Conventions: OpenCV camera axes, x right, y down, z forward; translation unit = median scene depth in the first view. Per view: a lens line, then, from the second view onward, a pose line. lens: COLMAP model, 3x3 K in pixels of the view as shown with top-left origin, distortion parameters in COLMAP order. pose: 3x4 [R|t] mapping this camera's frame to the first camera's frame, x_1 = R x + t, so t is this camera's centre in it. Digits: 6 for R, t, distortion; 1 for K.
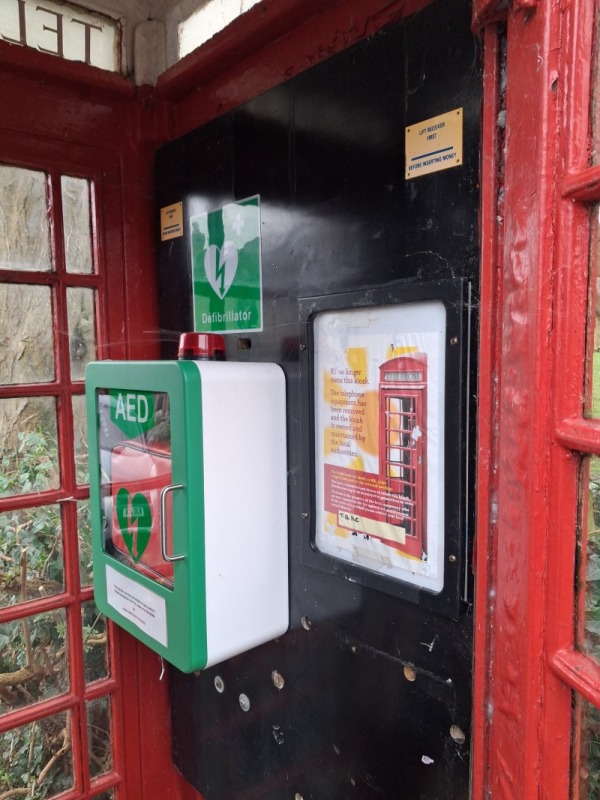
lens RADIAL K [[639.4, 0, 298.2], [0, 639.4, 402.3], [0, 0, 1]] dist [0.051328, -0.058707]
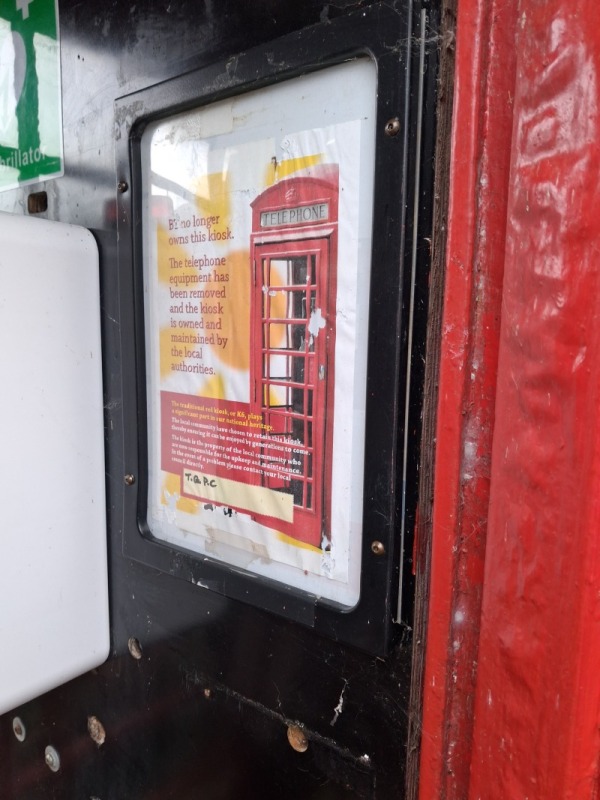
lens RADIAL K [[639.4, 0, 304.5], [0, 639.4, 404.0], [0, 0, 1]] dist [0.051328, -0.058707]
pose [[0.983809, 0.006093, 0.179117, 0.074049], [-0.014403, 0.998877, 0.045132, 0.090010], [-0.178641, -0.046981, 0.982792, 0.443135]]
